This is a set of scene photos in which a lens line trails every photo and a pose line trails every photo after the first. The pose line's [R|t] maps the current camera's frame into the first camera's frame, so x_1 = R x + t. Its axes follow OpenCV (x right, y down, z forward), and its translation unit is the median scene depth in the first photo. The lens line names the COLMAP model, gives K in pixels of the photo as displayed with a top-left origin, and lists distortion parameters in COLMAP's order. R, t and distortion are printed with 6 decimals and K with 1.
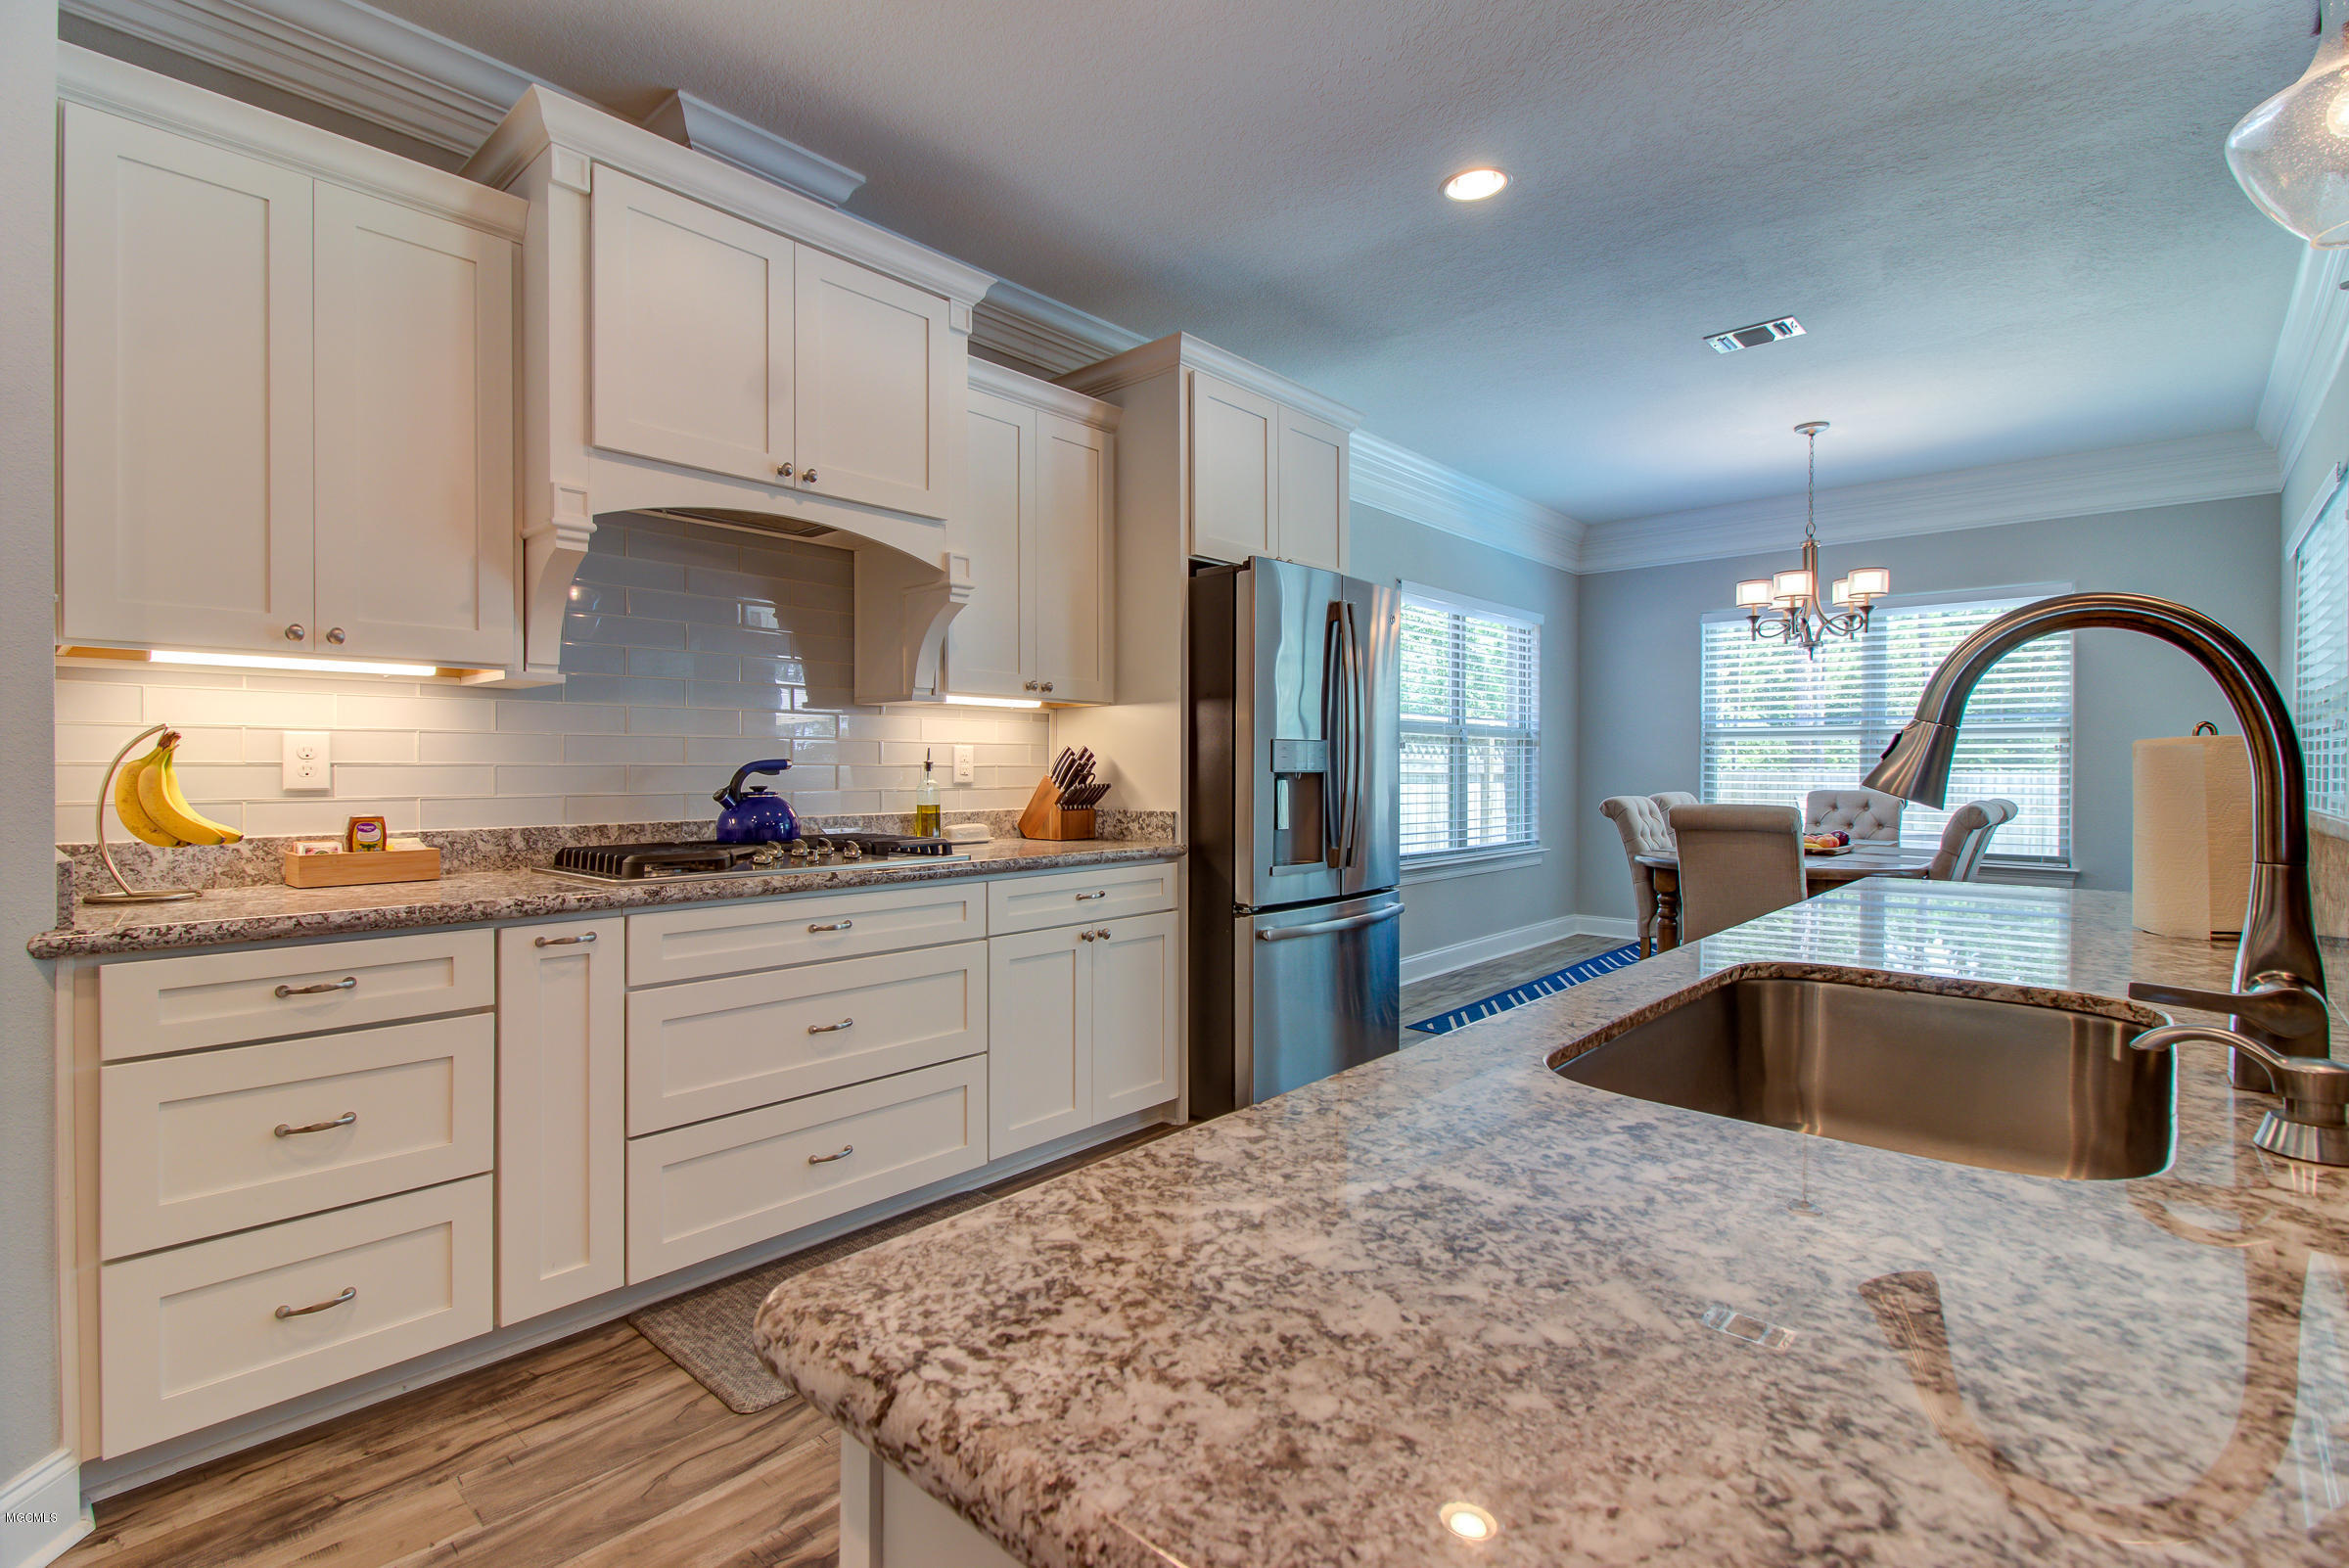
lens RADIAL K [[1087.6, 0, 1176.1], [0, 1087.6, 768.5], [0, 0, 1]] dist [0.016747, -0.010200]
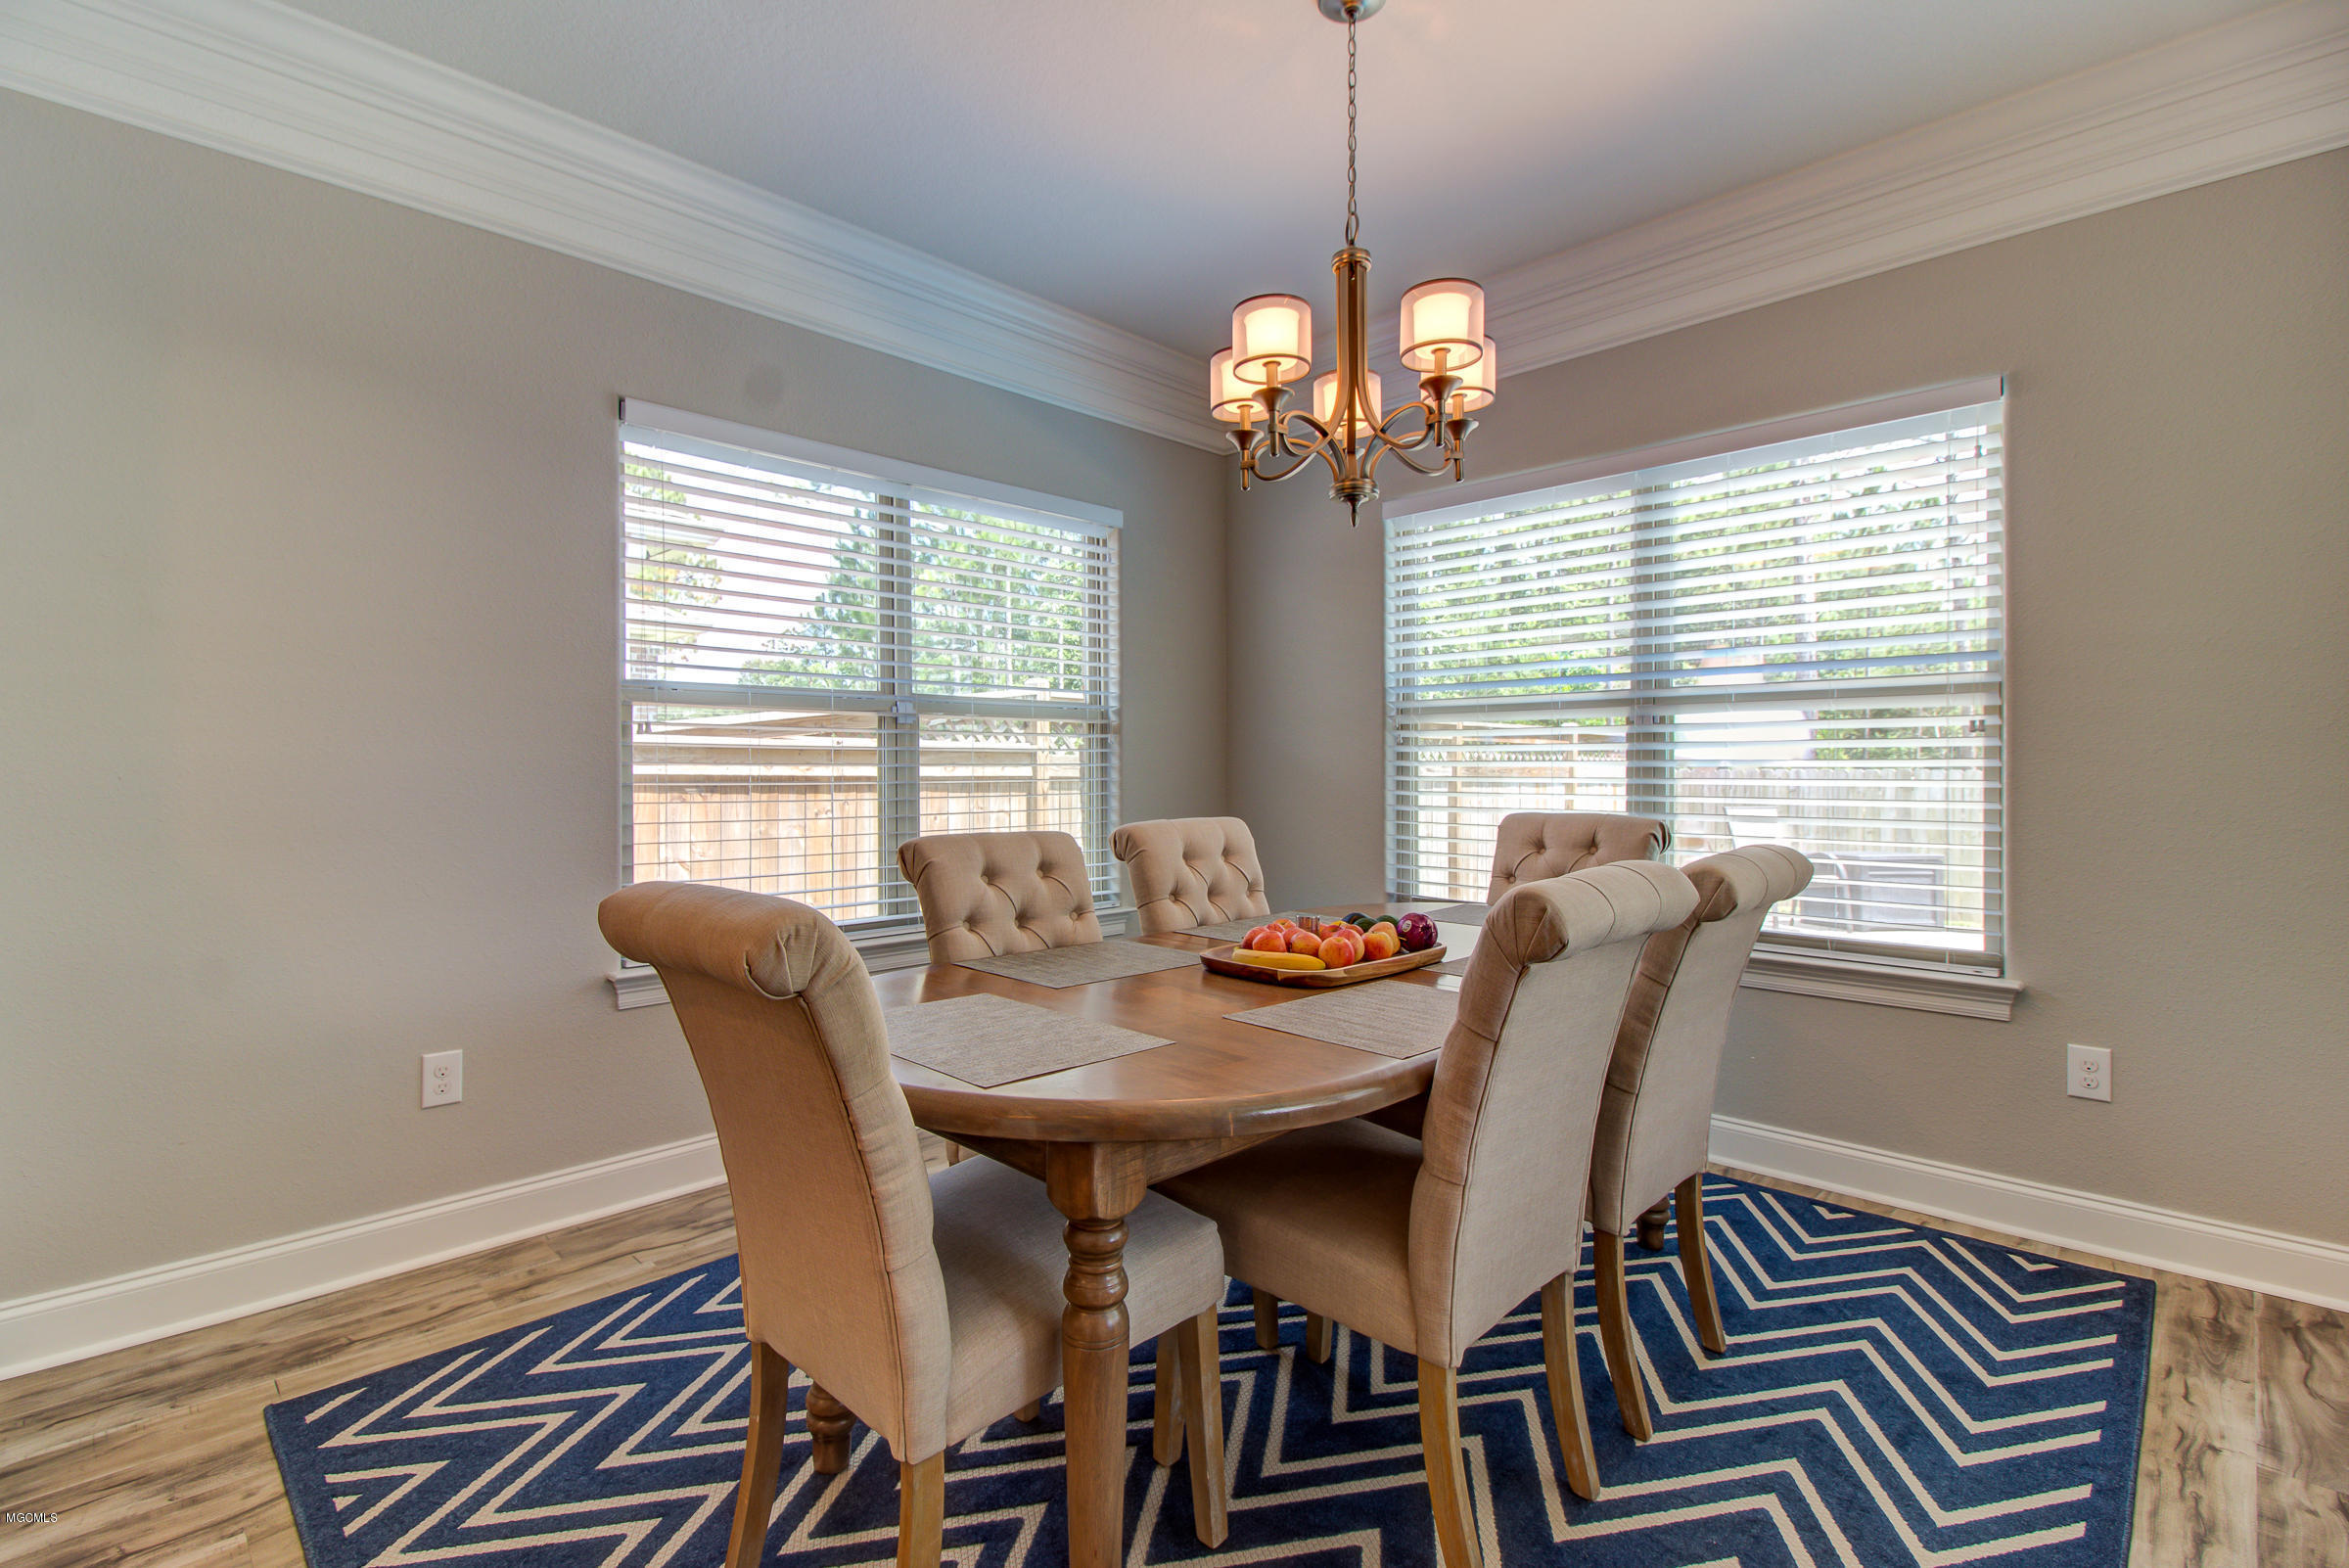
lens RADIAL K [[1087.6, 0, 1113.3], [0, 1087.6, 814.8], [0, 0, 1]] dist [0.016747, -0.010200]
pose [[0.997061, 0.001377, -0.076595, 0.404440], [0.001831, 0.999124, 0.041801, -0.001080], [0.076586, -0.041818, 0.996186, 0.432465]]
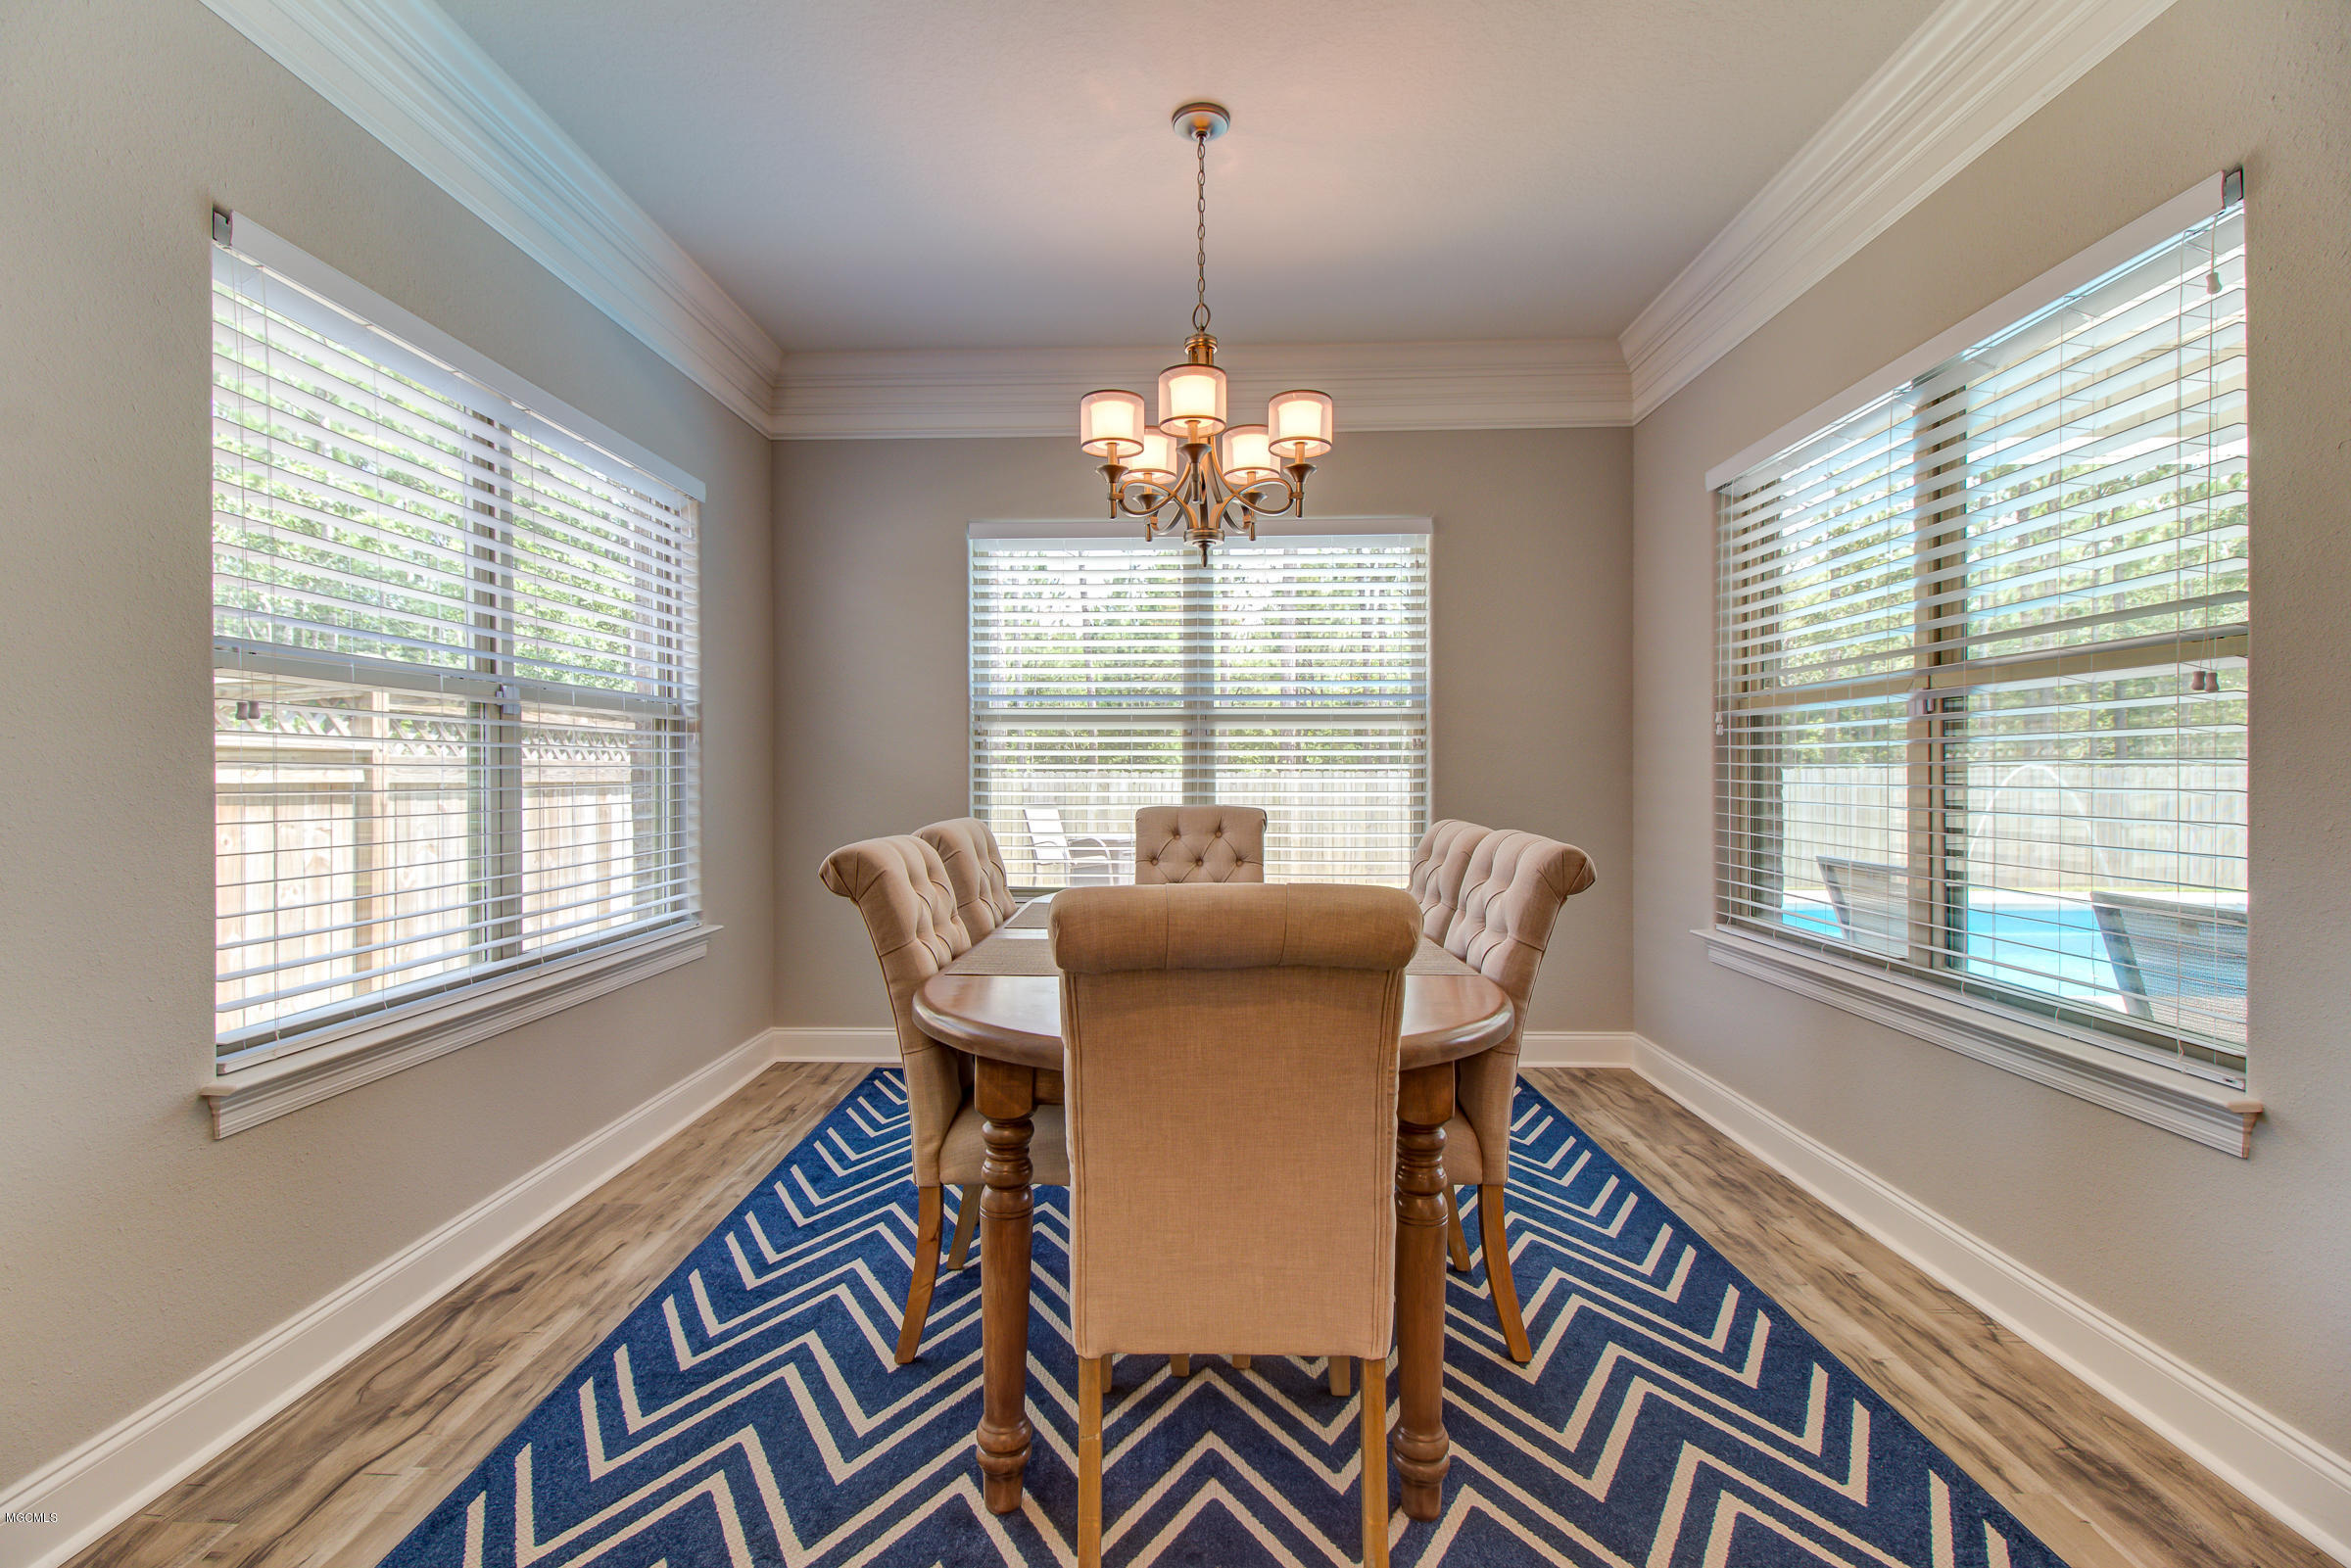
lens RADIAL K [[1088.4, 0, 1169.2], [0, 1088.4, 809.6], [0, 0, 1]] dist [0.016747, -0.010200]
pose [[0.768828, -0.024761, 0.638976, 0.179660], [0.003235, 0.999388, 0.034835, -0.000396], [-0.639447, -0.024715, 0.768437, 0.473298]]
